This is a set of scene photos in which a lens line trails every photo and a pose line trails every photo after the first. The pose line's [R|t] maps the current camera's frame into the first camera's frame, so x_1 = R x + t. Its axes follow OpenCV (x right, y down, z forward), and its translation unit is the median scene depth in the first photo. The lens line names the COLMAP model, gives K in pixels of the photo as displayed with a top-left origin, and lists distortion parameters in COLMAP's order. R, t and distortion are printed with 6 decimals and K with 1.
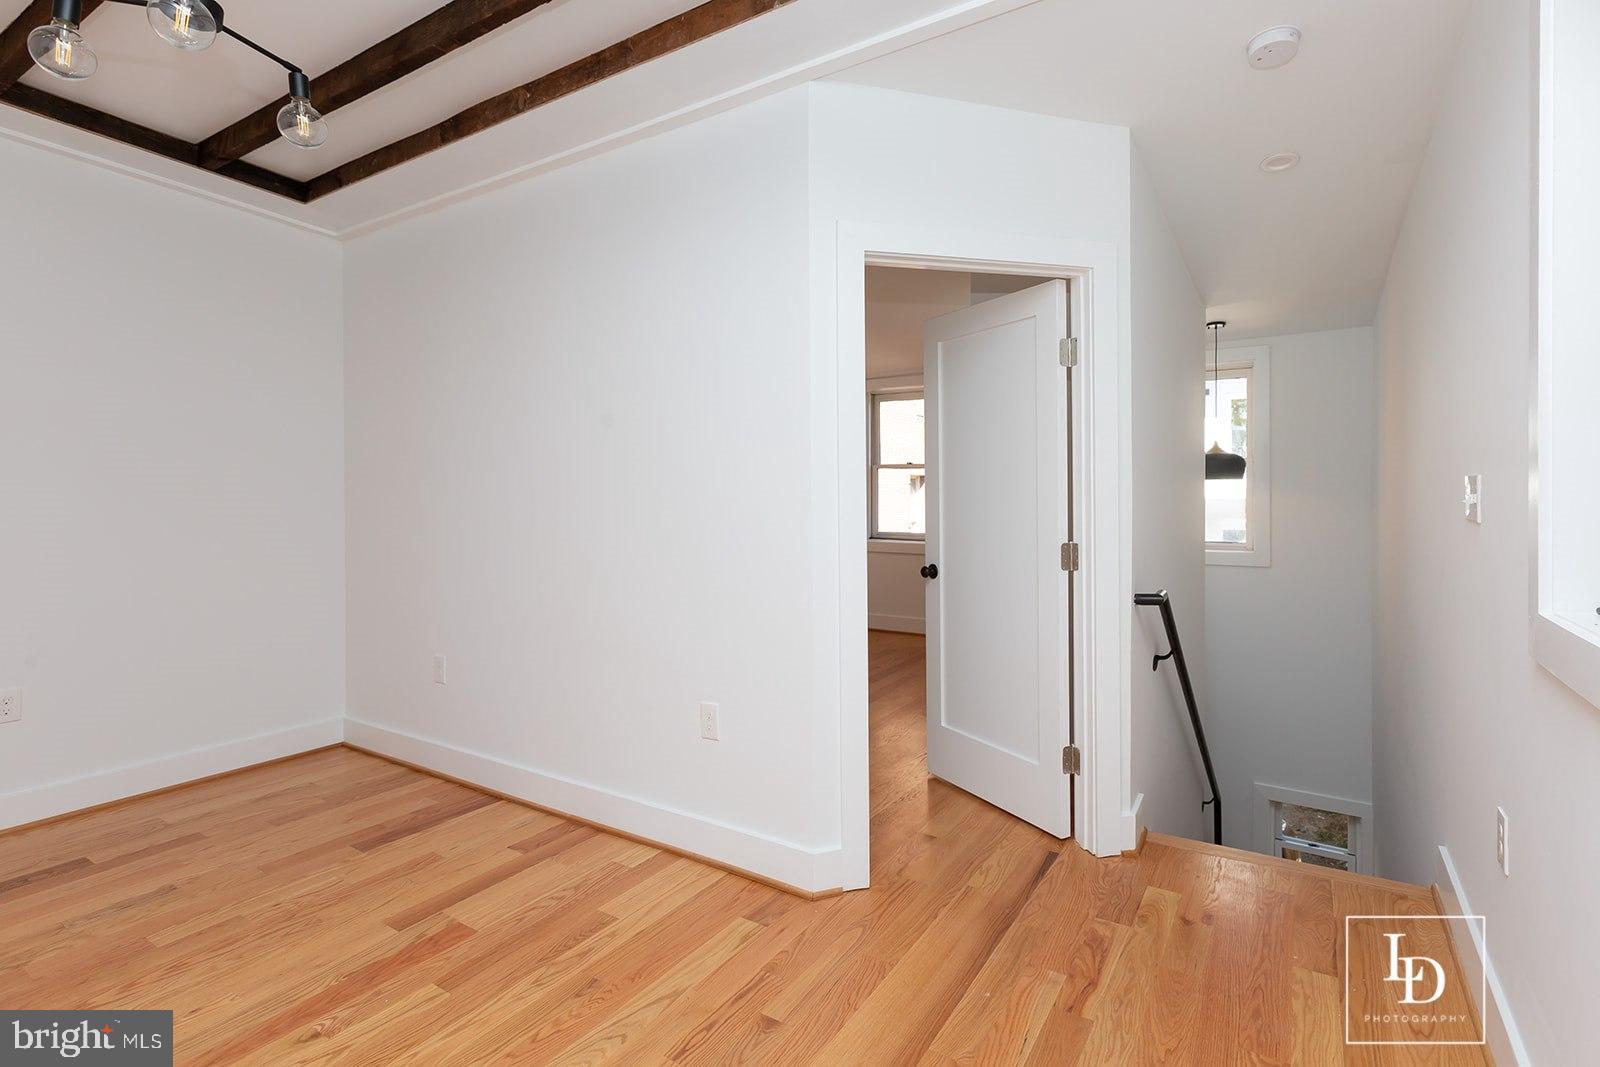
lens RADIAL K [[728.9, 0, 818.7], [0, 728.9, 522.5], [0, 0, 1]] dist [0.006349, 0.000371]
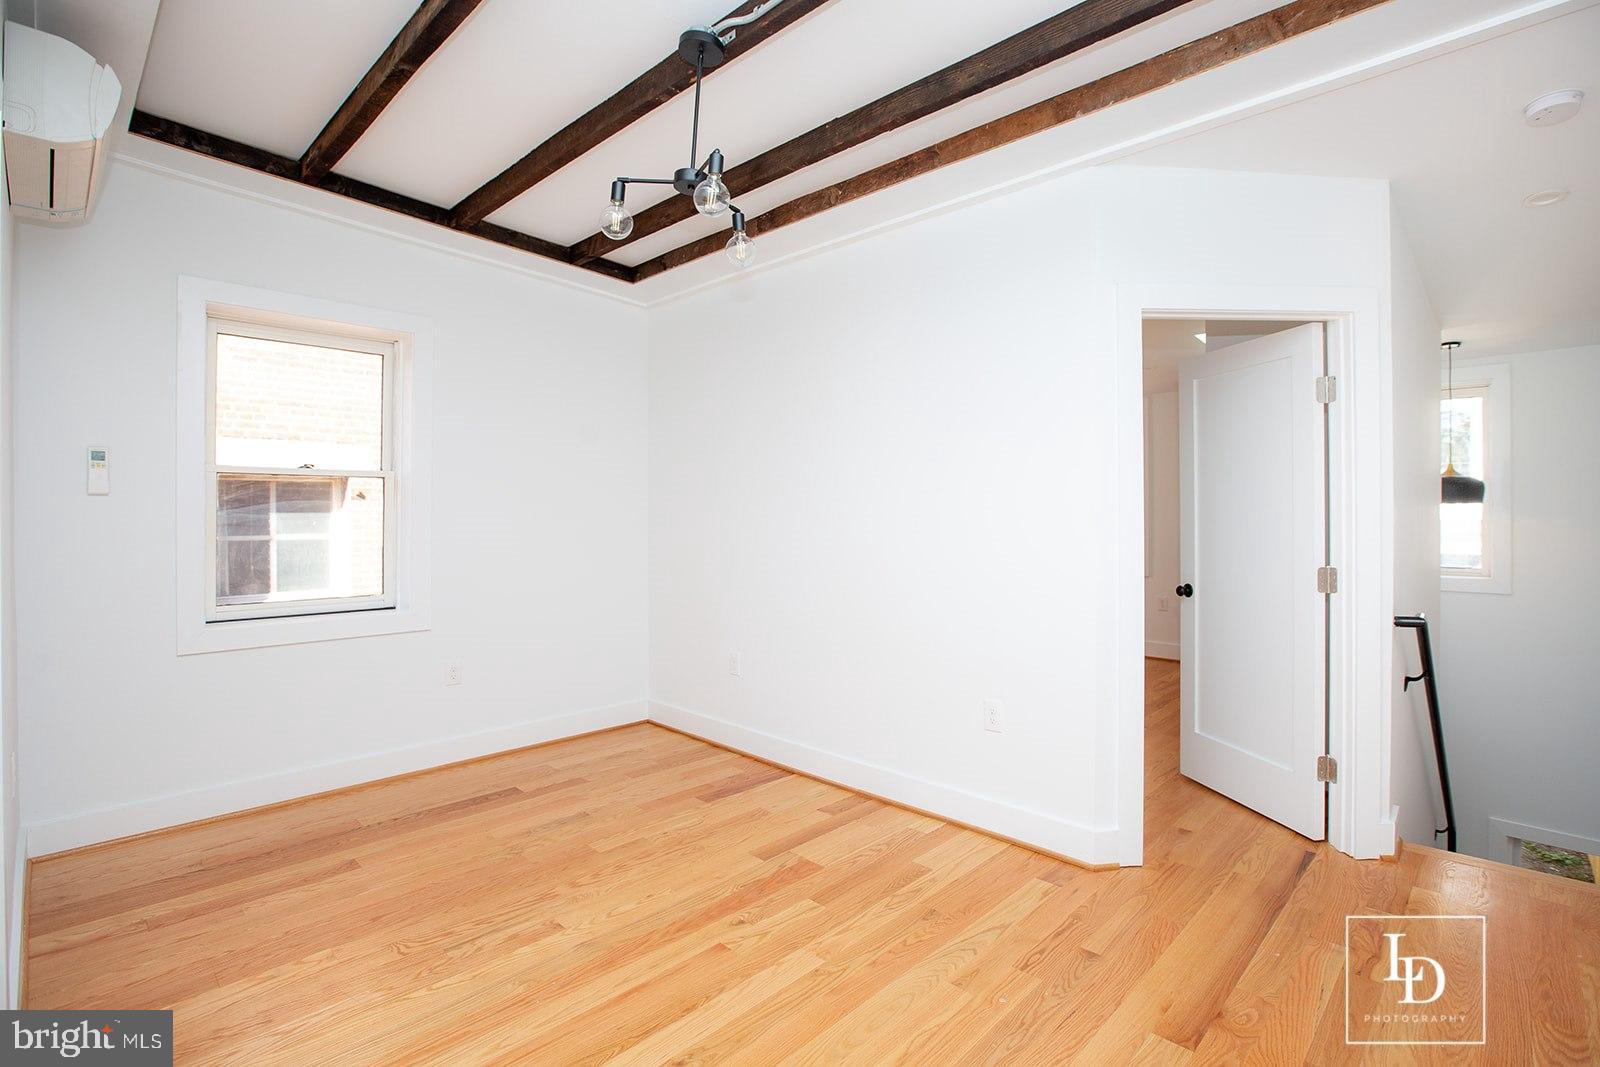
lens RADIAL K [[736.8, 0, 800.0], [0, 736.8, 533.5], [0, 0, 1]] dist [-0.043743, 0.013813]
pose [[0.980158, 0.008716, -0.198024, -0.222344], [-0.010351, 0.999920, -0.007219, -0.005428], [0.197945, 0.009126, 0.980171, -0.208735]]
